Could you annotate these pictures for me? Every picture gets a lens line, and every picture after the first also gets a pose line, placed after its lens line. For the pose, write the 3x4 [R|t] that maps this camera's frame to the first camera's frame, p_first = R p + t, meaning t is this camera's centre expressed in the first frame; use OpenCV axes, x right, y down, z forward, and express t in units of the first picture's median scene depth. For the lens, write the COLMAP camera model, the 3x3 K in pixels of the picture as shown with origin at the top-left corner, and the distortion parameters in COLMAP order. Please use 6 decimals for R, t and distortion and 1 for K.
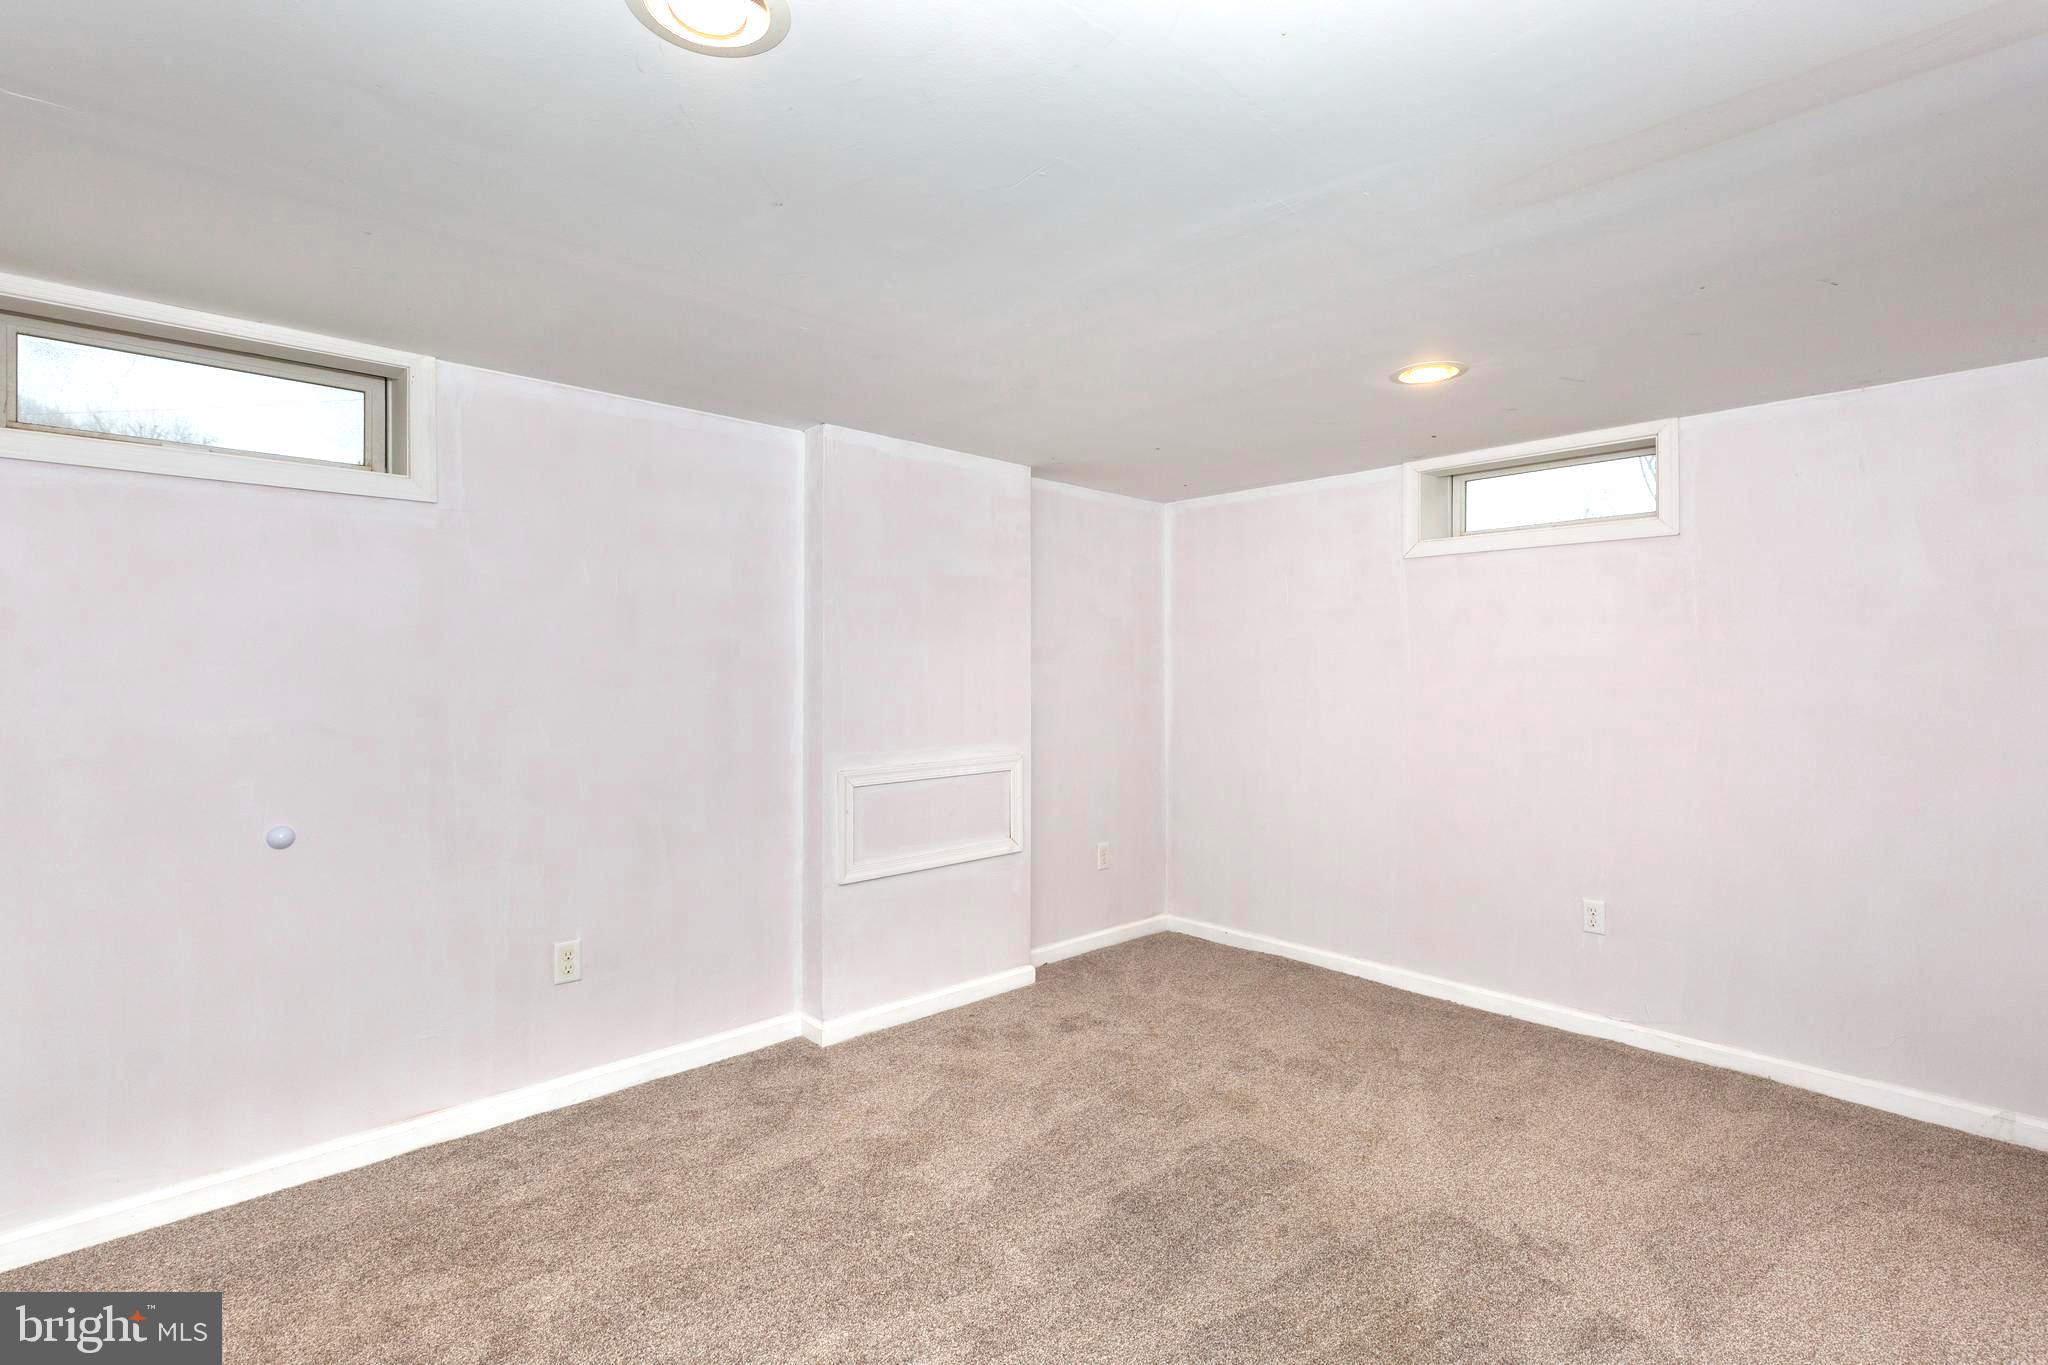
lens RADIAL K [[943.4, 0, 1062.1], [0, 943.4, 686.3], [0, 0, 1]] dist [0.000714, -0.000027]
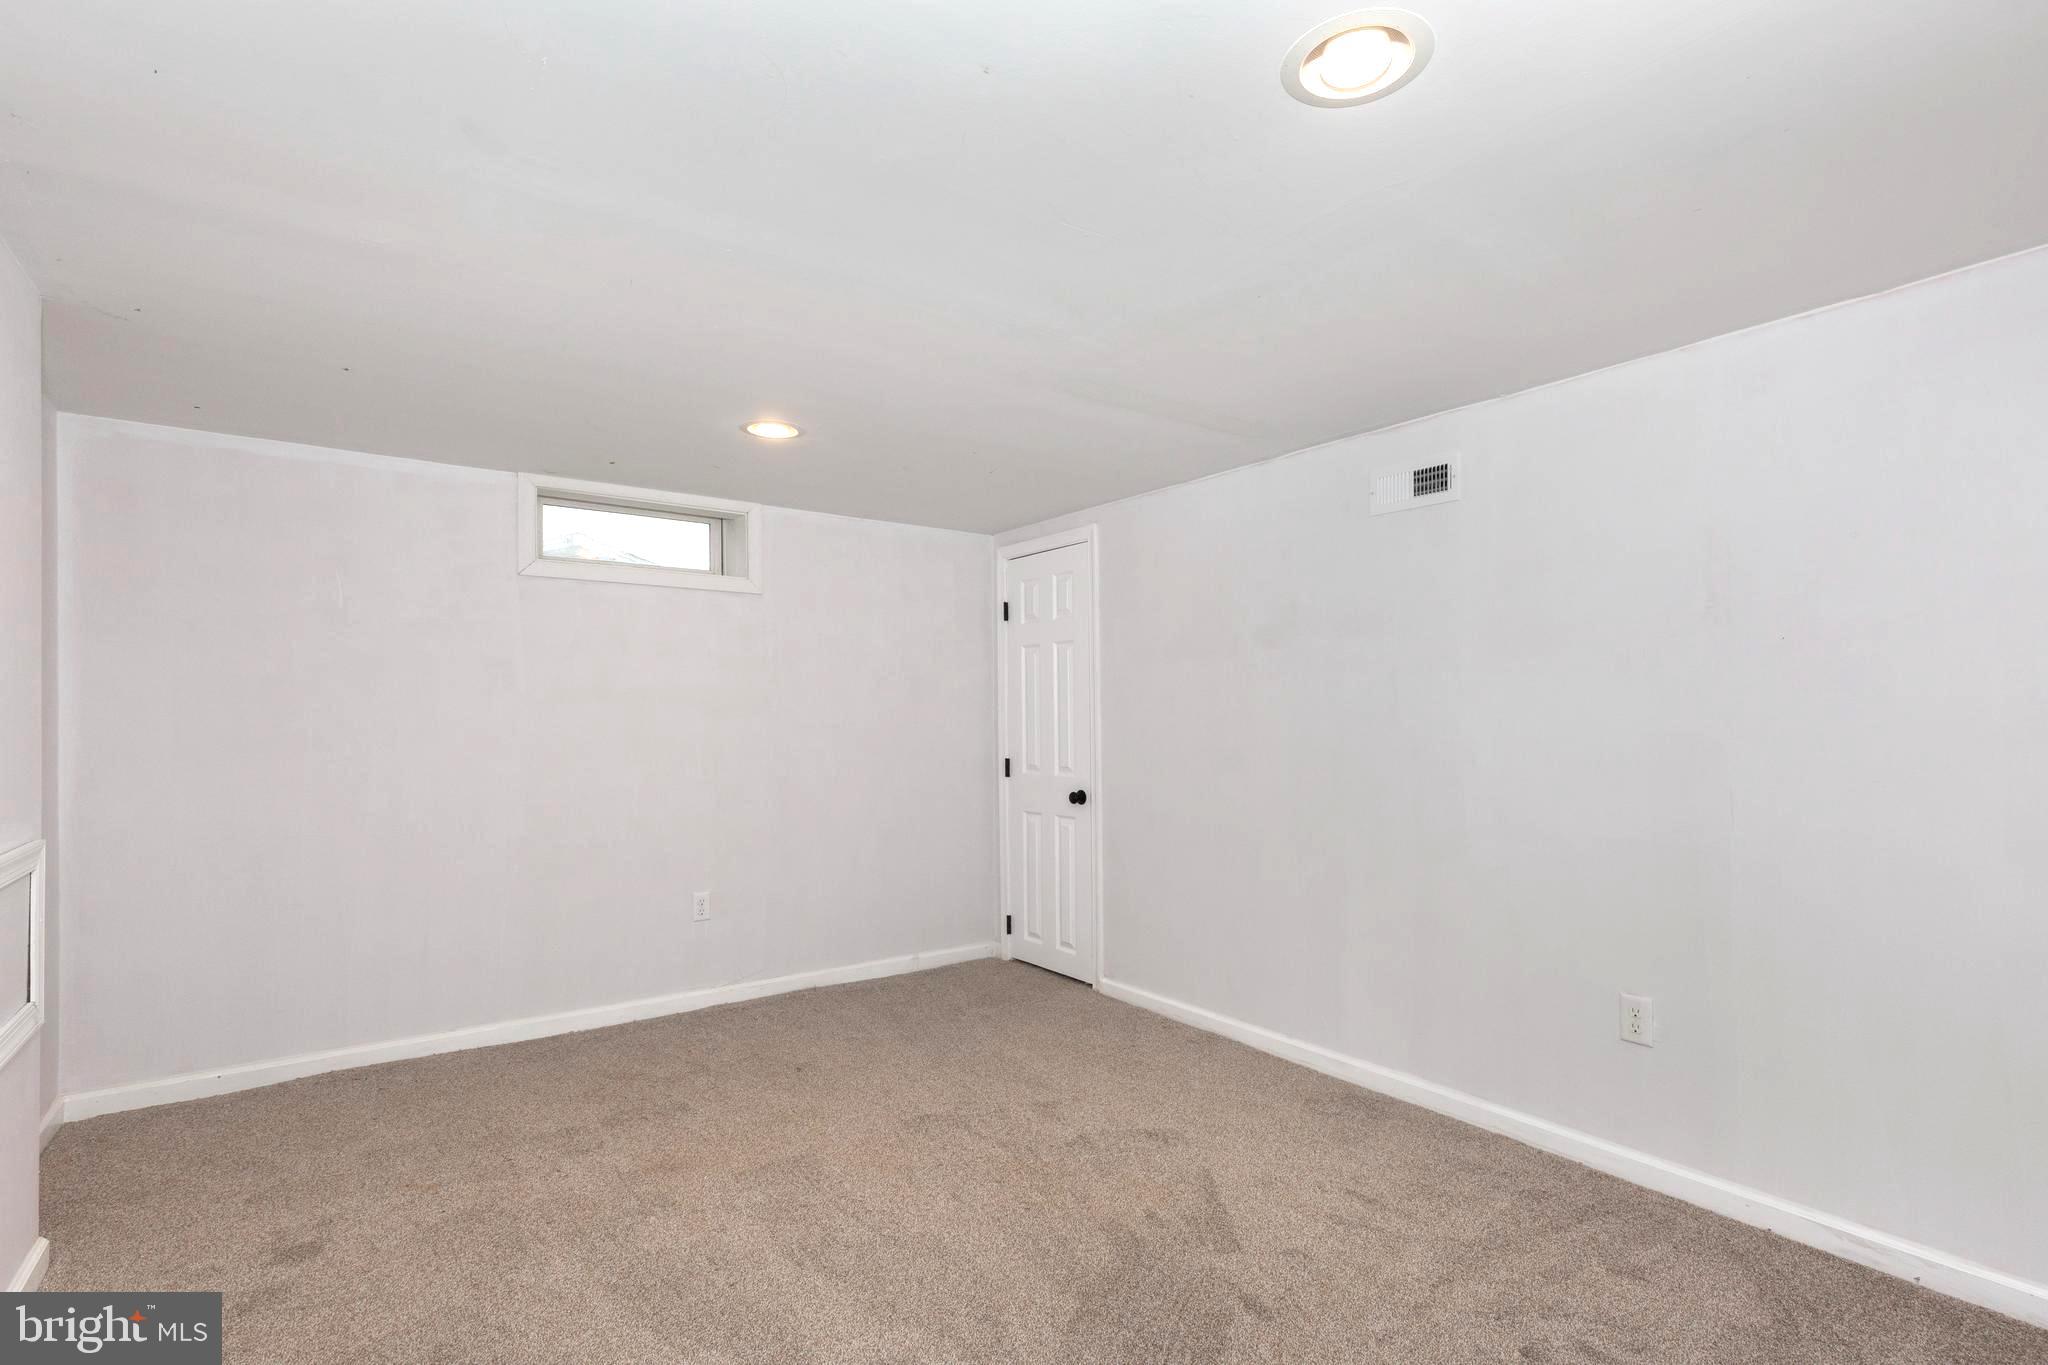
lens RADIAL K [[947.7, 0, 1024.4], [0, 947.7, 709.7], [0, 0, 1]] dist [-0.000936, -0.000191]
pose [[0.151220, -0.001006, 0.988500, -0.578468], [0.011065, 0.999939, -0.000675, 0.003062], [-0.988438, 0.011039, 0.151222, 0.443022]]
